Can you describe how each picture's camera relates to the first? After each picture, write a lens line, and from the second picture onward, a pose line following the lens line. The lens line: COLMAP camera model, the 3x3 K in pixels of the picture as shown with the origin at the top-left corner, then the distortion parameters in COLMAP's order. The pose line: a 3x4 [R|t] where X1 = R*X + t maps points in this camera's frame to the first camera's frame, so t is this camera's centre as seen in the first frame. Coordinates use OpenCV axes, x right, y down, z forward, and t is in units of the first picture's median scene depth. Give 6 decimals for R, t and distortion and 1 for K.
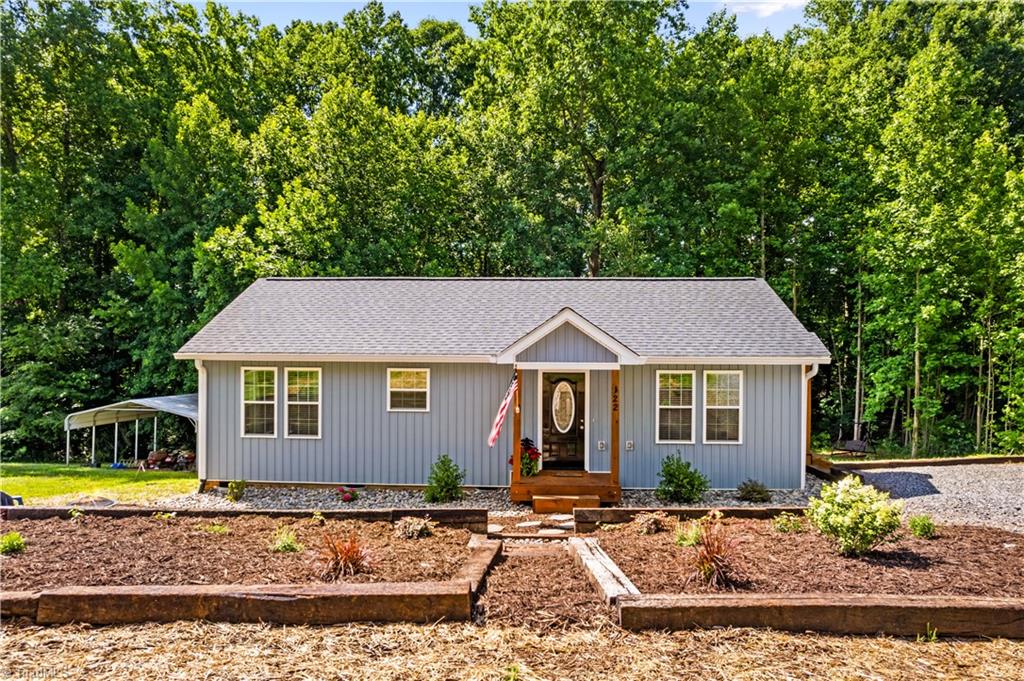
lens RADIAL K [[642.9, 0, 512.0], [0, 642.9, 340.5], [0, 0, 1]] dist [-0.002039, 0.002364]
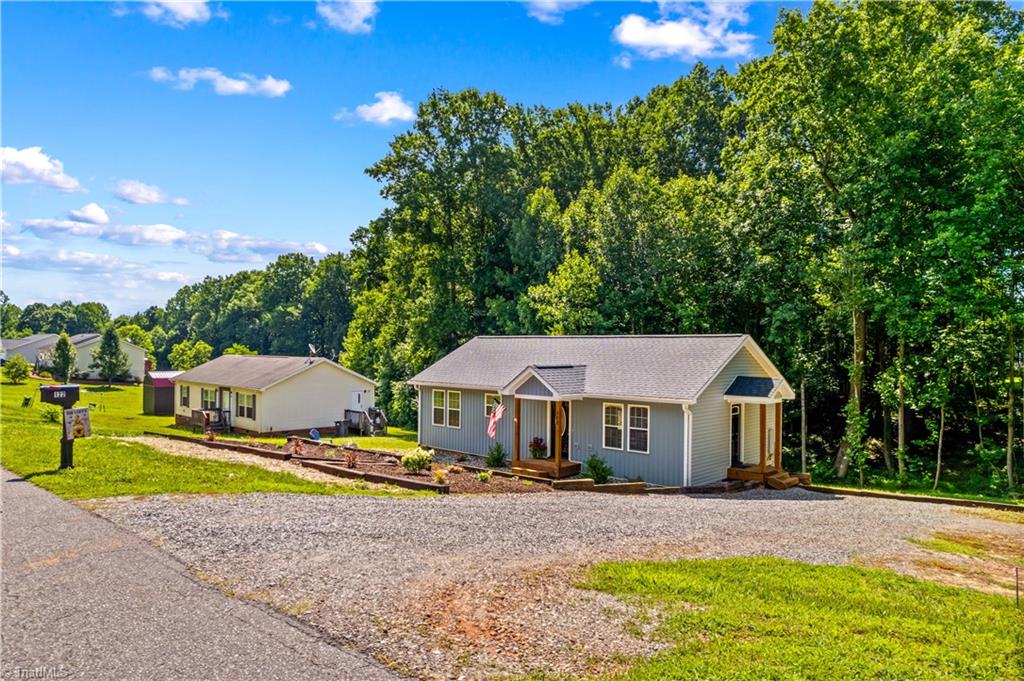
lens RADIAL K [[642.9, 0, 512.0], [0, 642.9, 340.5], [0, 0, 1]] dist [-0.002039, 0.002364]
pose [[0.775199, -0.005934, -0.631689, 1.017153], [-0.002246, 0.999924, -0.012149, -0.084784], [0.631713, 0.010836, 0.775127, -0.373276]]
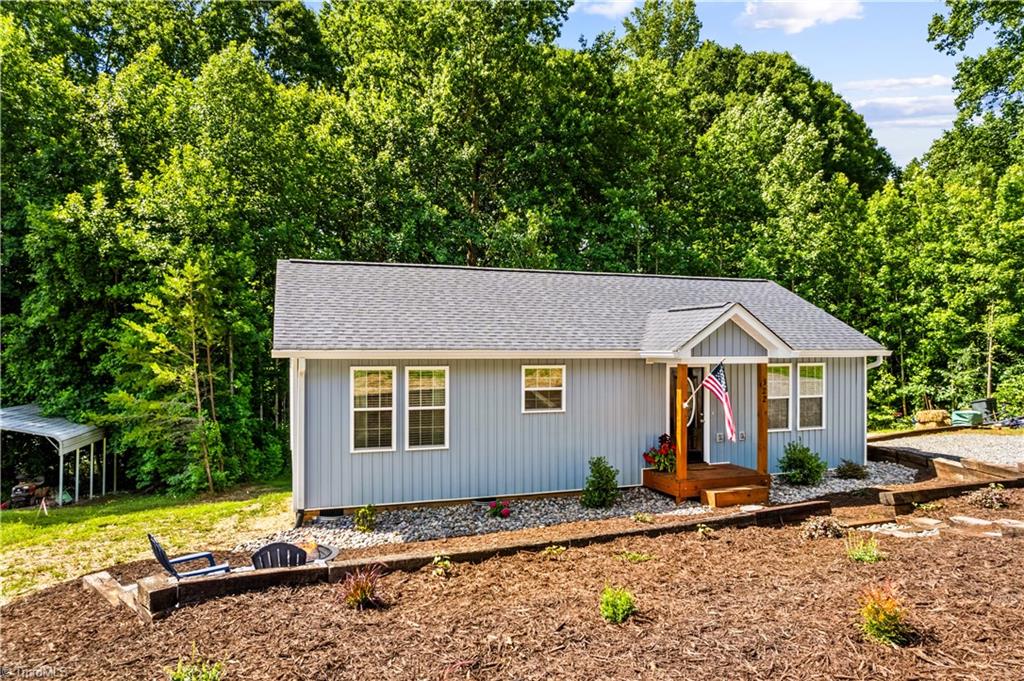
lens RADIAL K [[637.8, 0, 512.0], [0, 637.8, 340.5], [0, 0, 1]] dist [-0.002996, 0.000546]
pose [[0.932339, -0.002413, 0.361578, -0.527375], [0.000895, 0.999990, 0.004367, 0.004051], [-0.361585, -0.003748, 0.932332, 0.170795]]
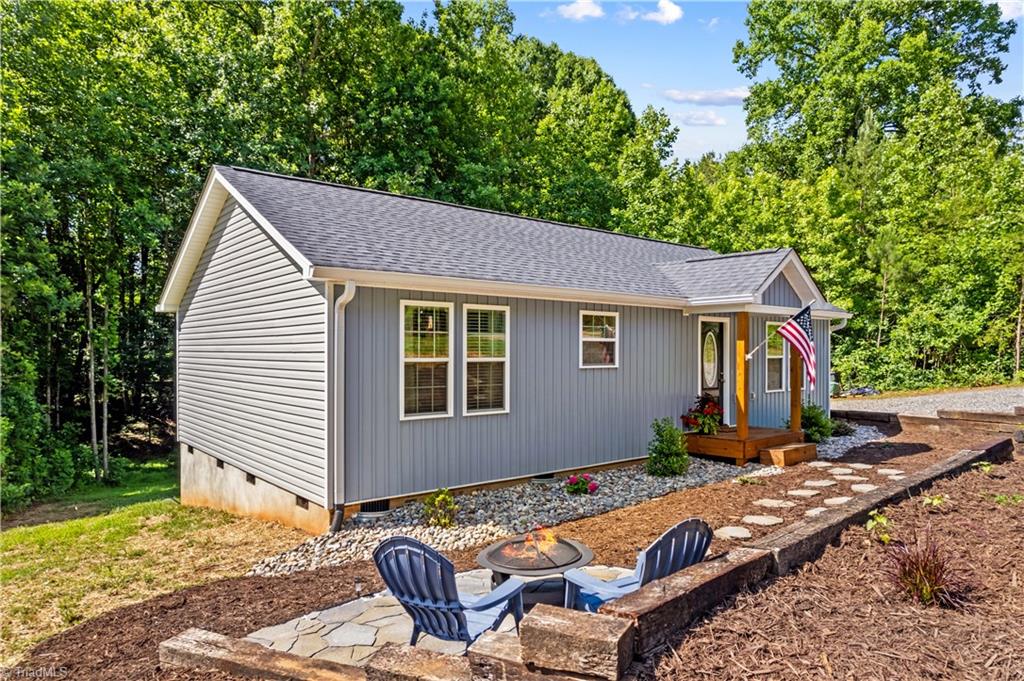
lens RADIAL K [[642.9, 0, 512.0], [0, 642.9, 340.5], [0, 0, 1]] dist [-0.002039, 0.002364]
pose [[0.737981, 0.005158, 0.674802, -0.745589], [-0.009757, 0.999948, 0.003027, 0.075900], [-0.674751, -0.008818, 0.737993, 0.505763]]
